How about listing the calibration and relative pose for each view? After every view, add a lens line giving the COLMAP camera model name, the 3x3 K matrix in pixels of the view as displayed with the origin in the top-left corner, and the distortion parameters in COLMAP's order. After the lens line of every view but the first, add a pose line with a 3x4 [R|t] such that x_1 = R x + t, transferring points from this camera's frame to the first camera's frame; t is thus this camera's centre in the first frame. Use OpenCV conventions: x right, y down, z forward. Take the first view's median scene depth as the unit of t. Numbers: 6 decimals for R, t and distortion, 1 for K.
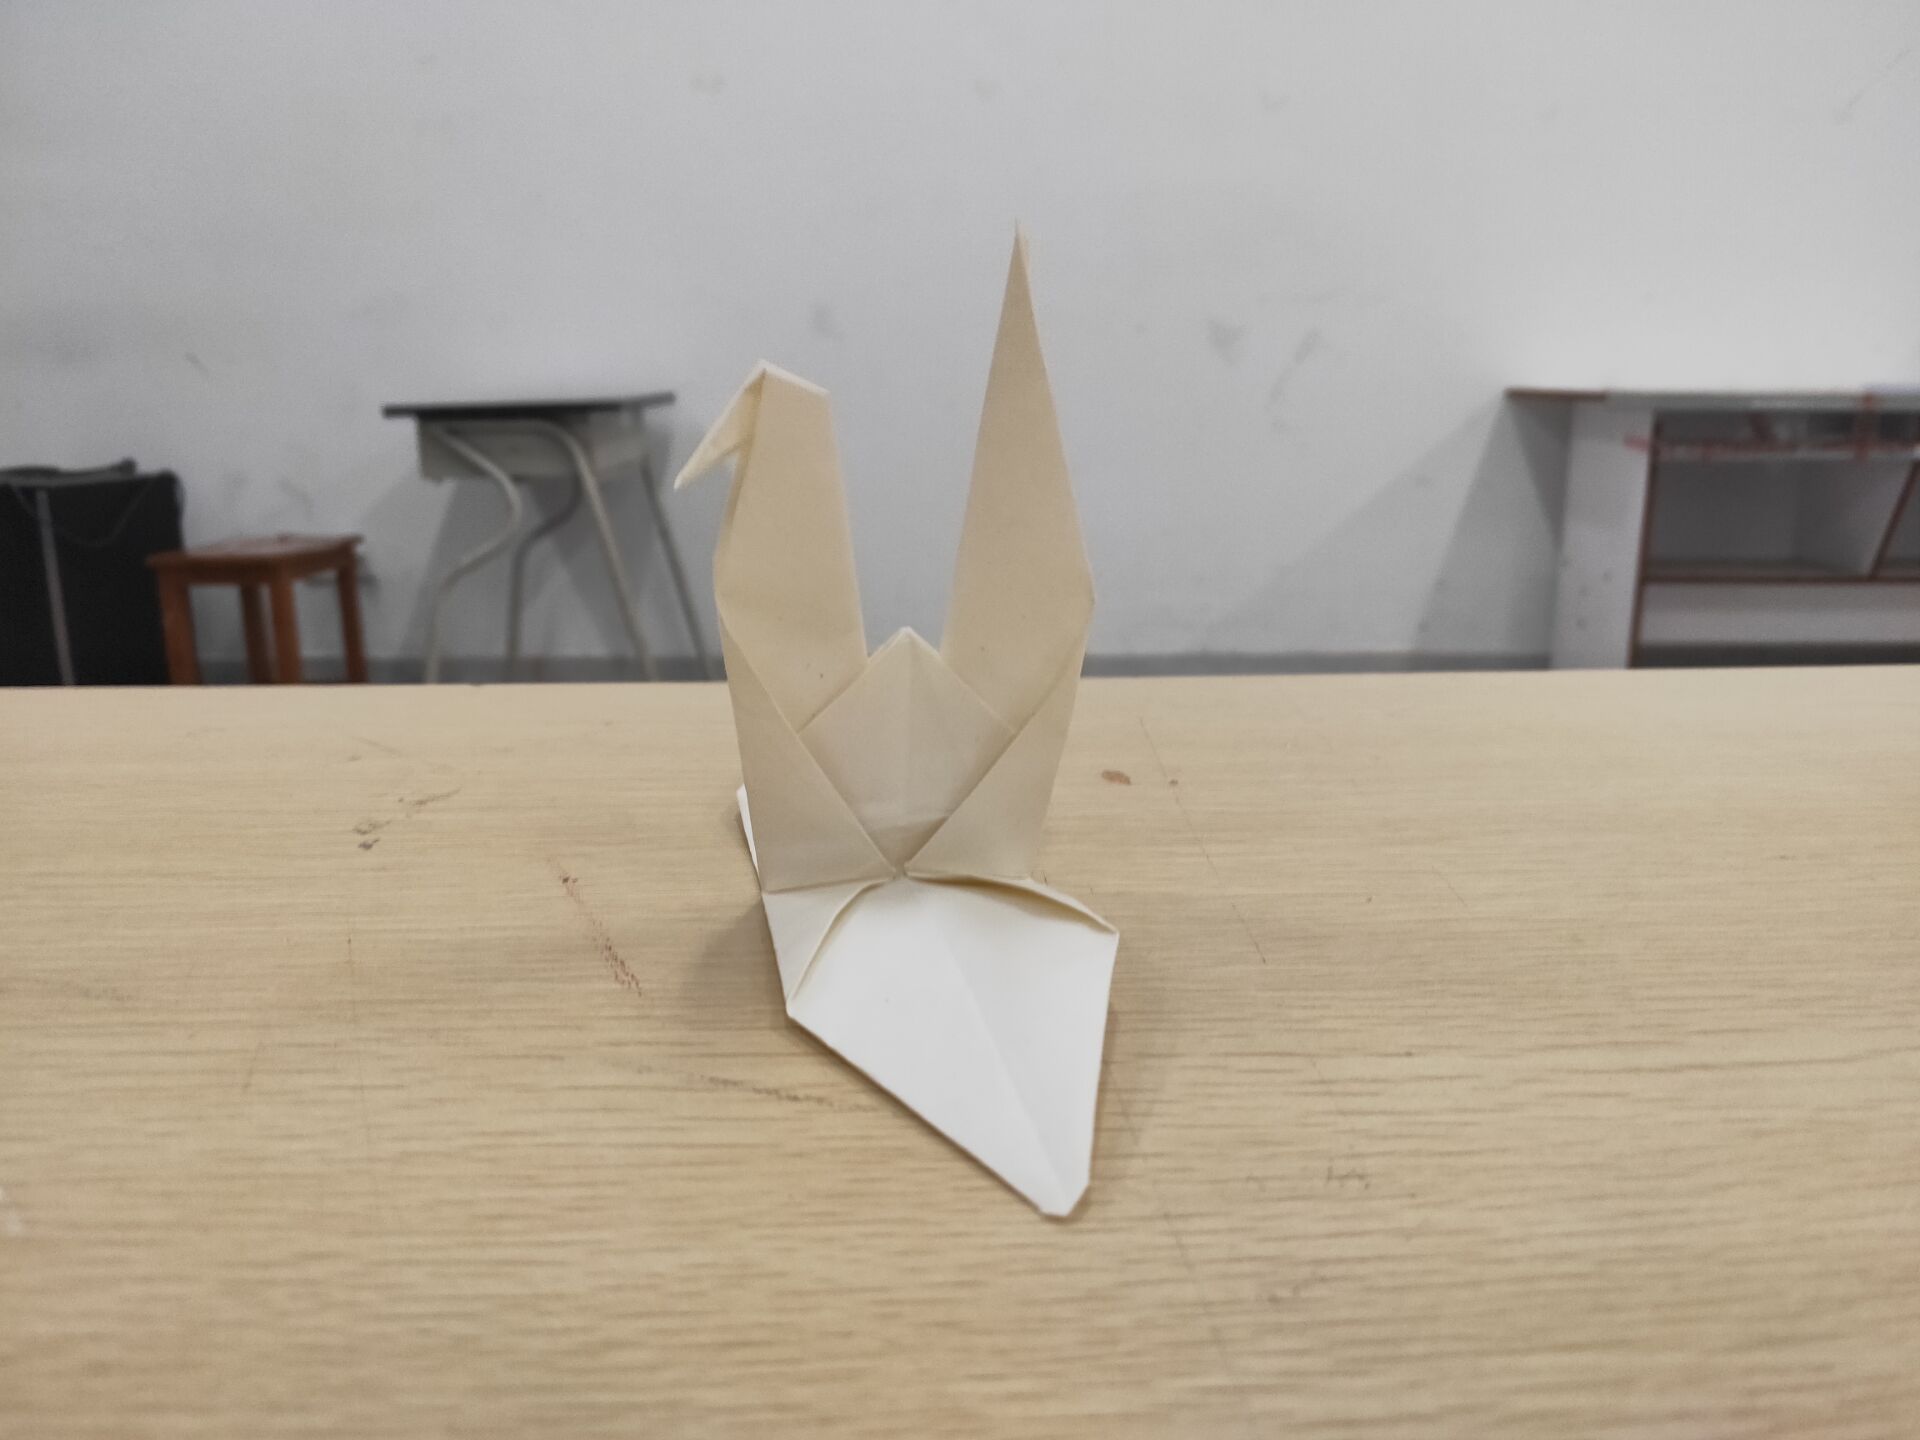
lens RADIAL K [[1497.0, 0, 955.3], [0, 1497.0, 718.9], [0, 0, 1]] dist [-0.016489, 0.007547]
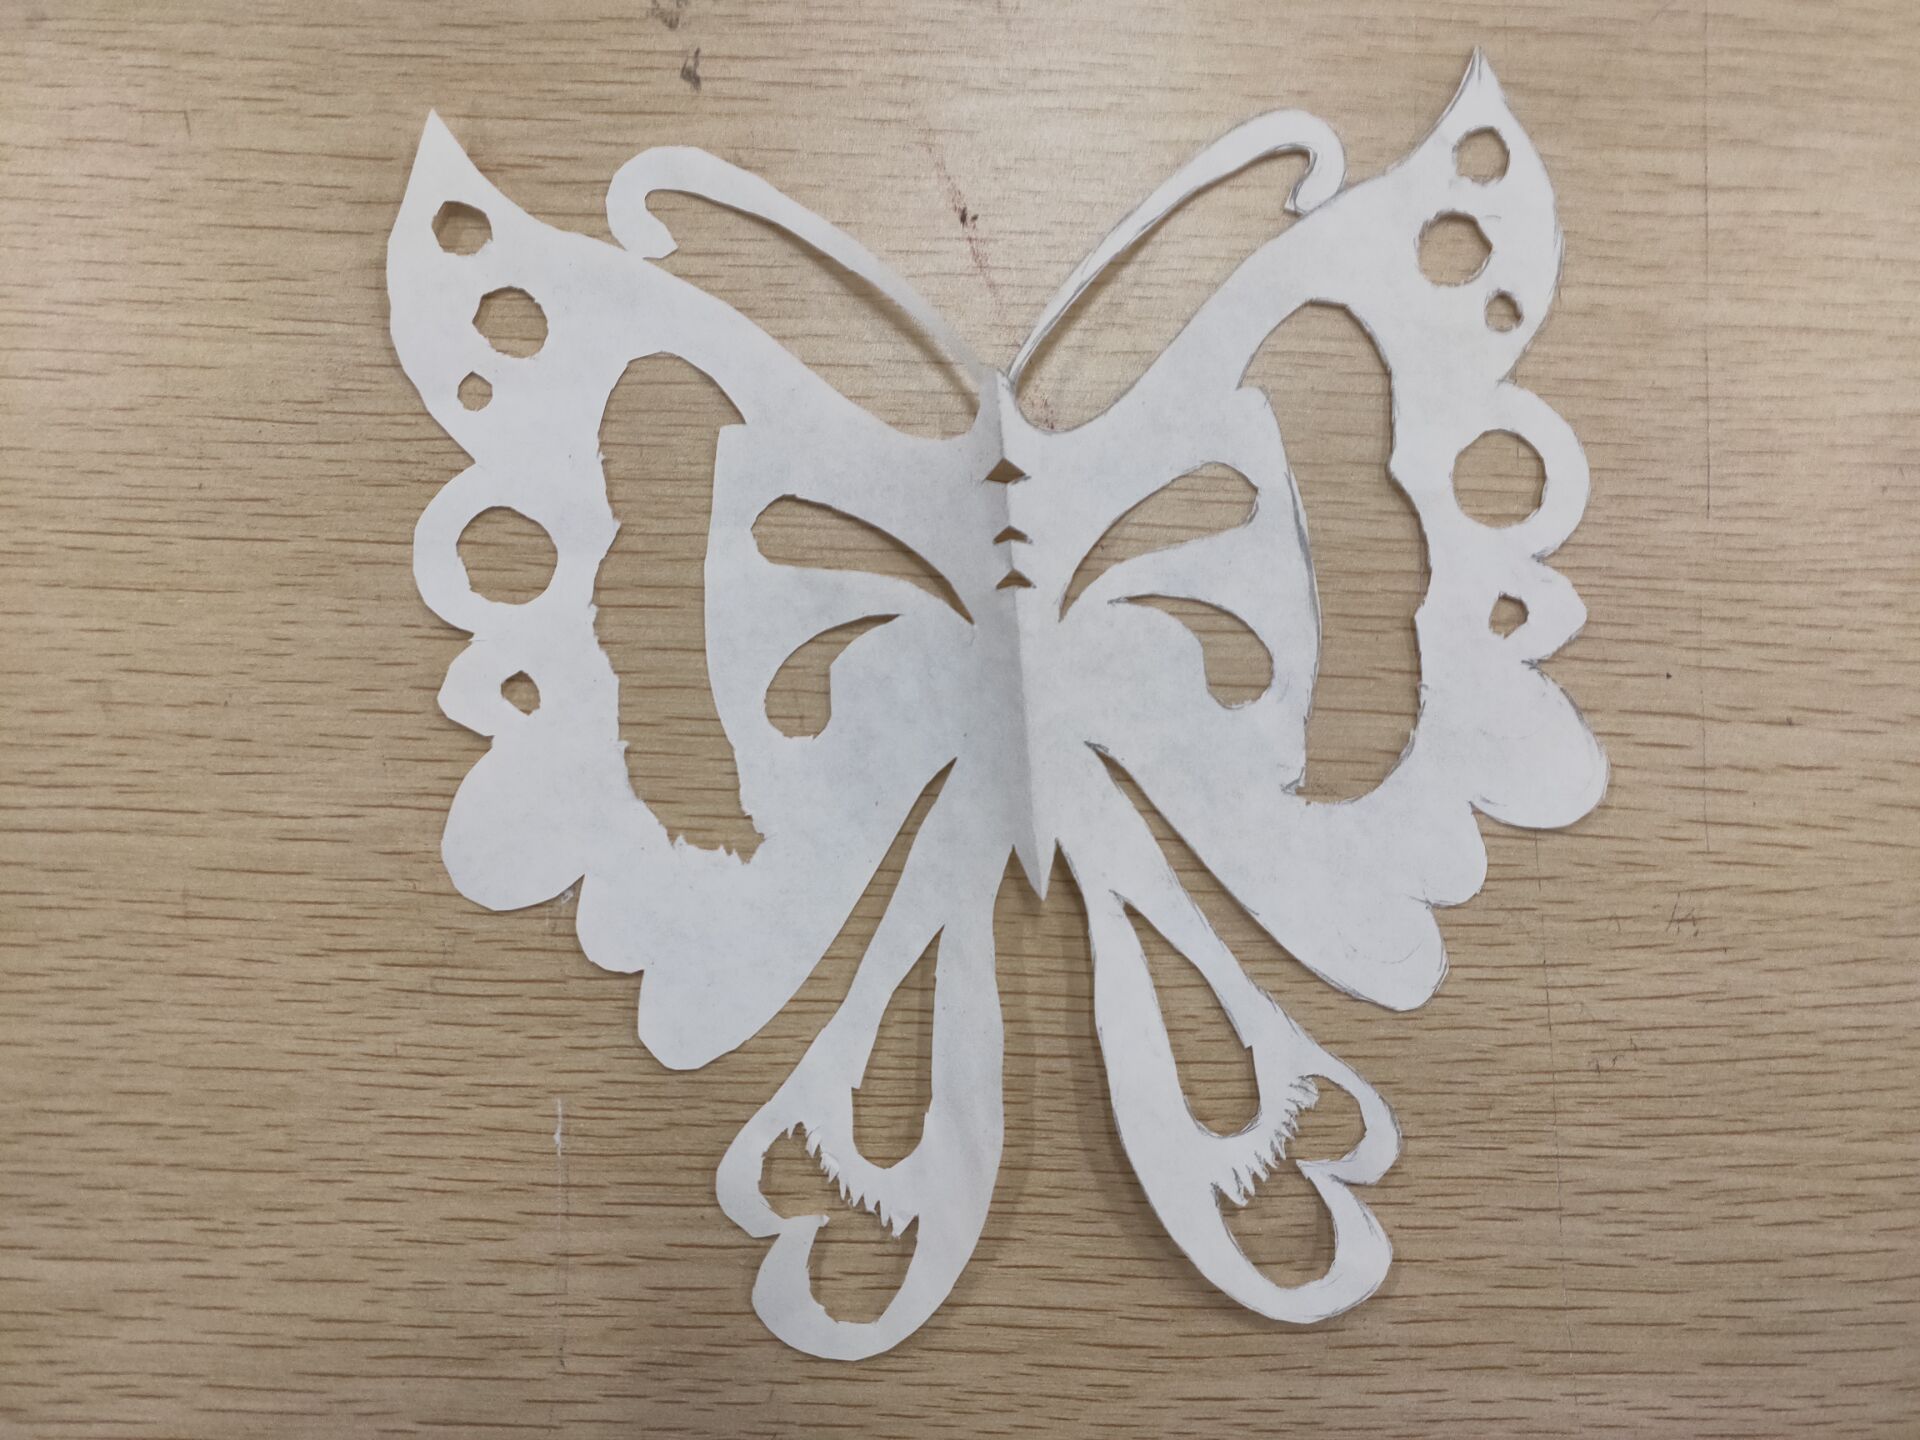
lens RADIAL K [[1488.8, 0, 957.0], [0, 1488.8, 709.0], [0, 0, 1]] dist [-0.012580, 0.000869]
pose [[0.998622, 0.050032, 0.015859, -0.357490], [-0.030644, 0.310499, 0.950080, -0.847143], [0.042610, -0.949256, 0.311604, 0.623667]]
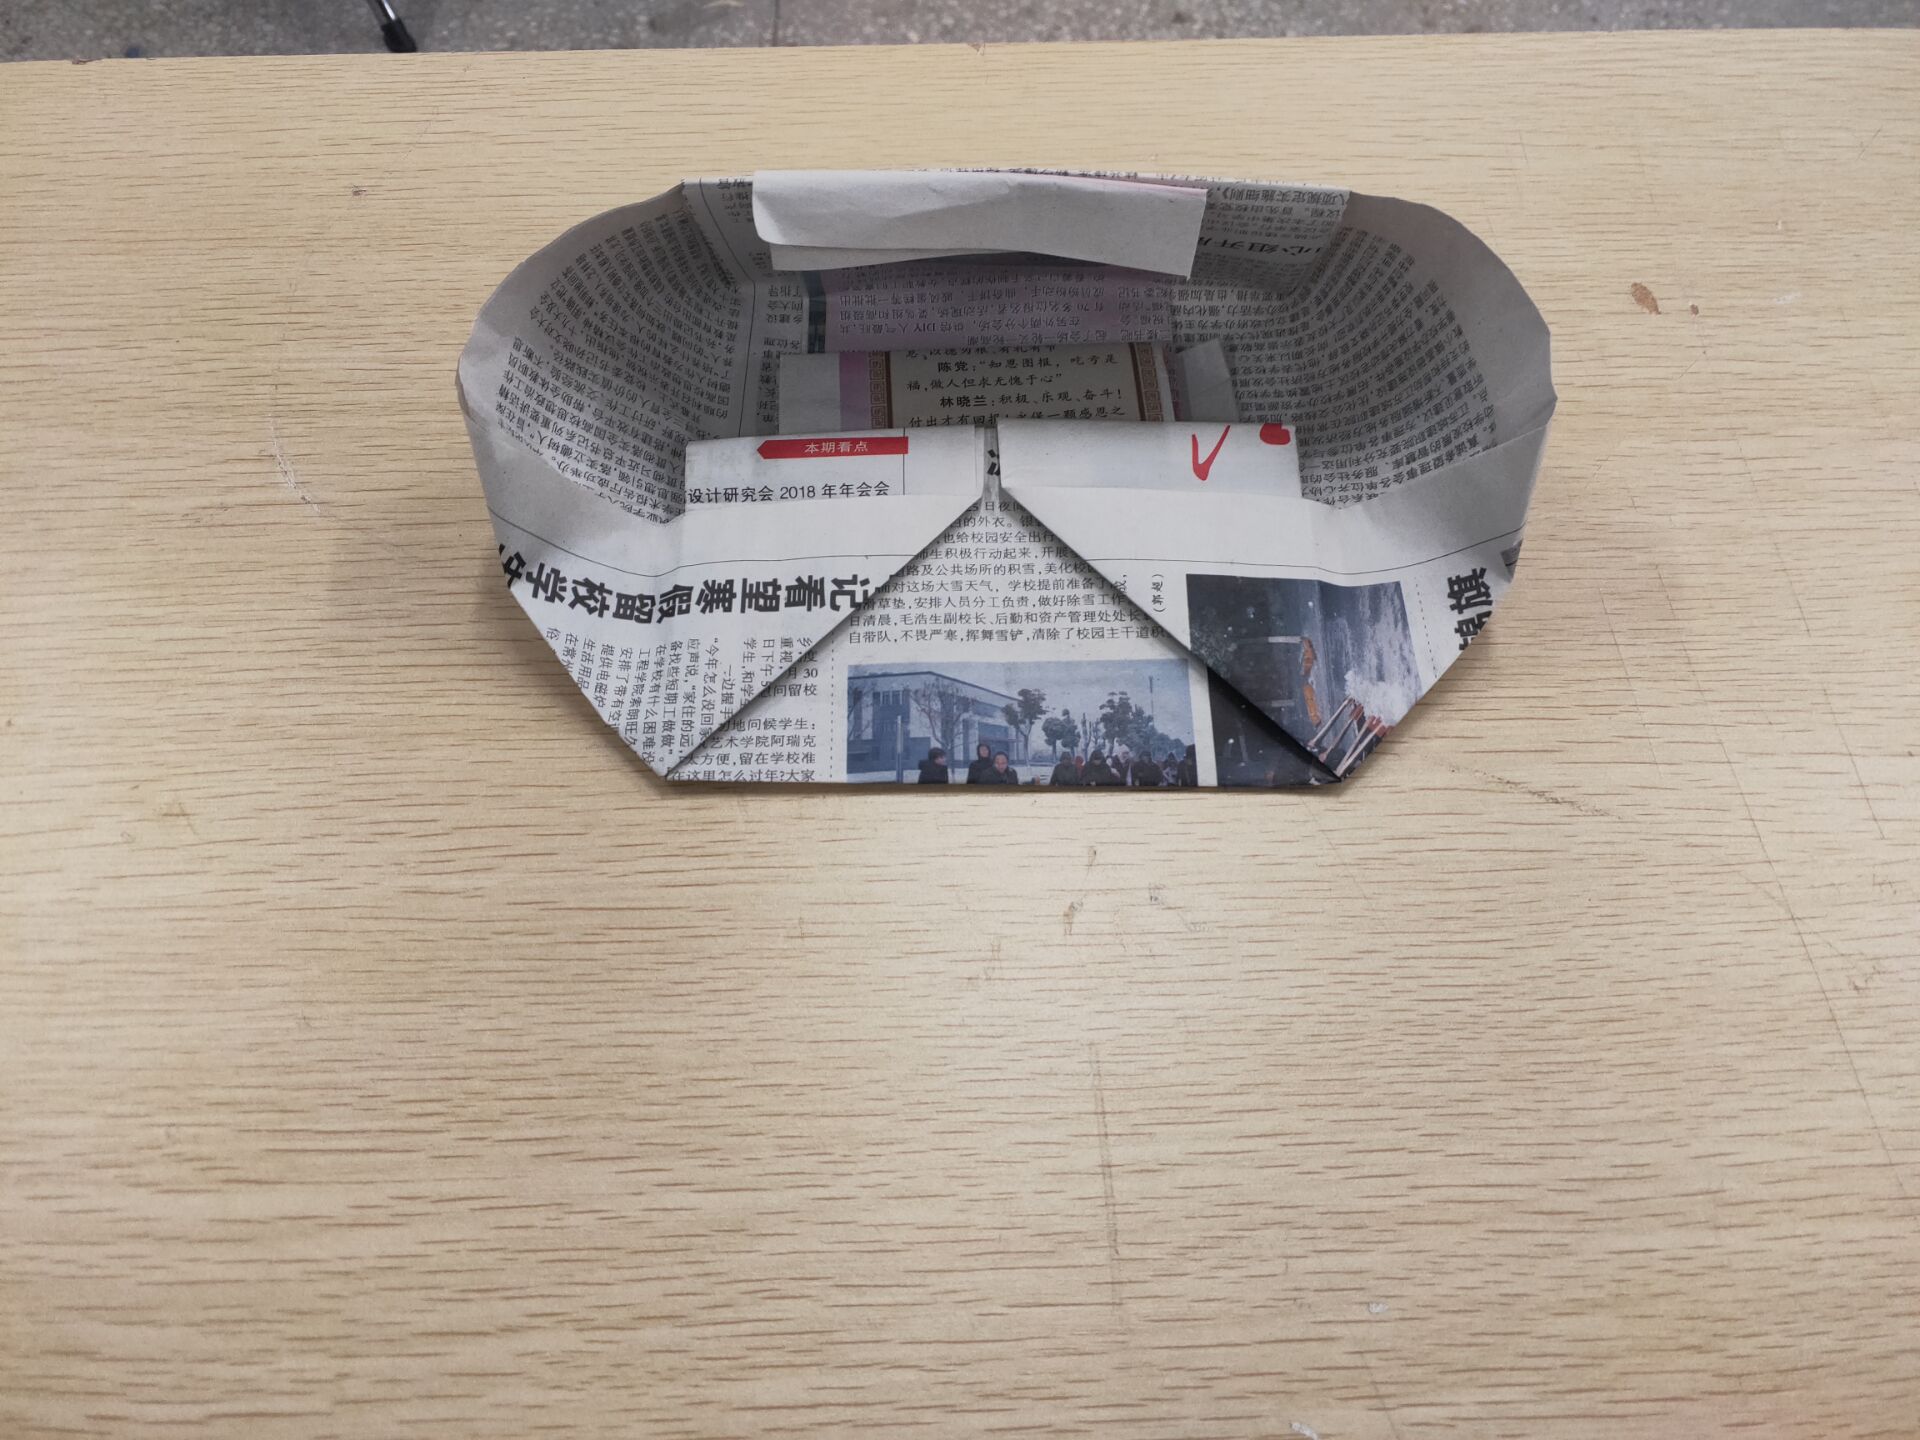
lens RADIAL K [[1488.8, 0, 957.0], [0, 1488.8, 709.0], [0, 0, 1]] dist [-0.012580, 0.000869]
pose [[0.999968, -0.001785, 0.007785, -0.763379], [-0.004347, 0.696099, 0.717933, -0.982030], [-0.006701, -0.717944, 0.696069, -0.098929]]
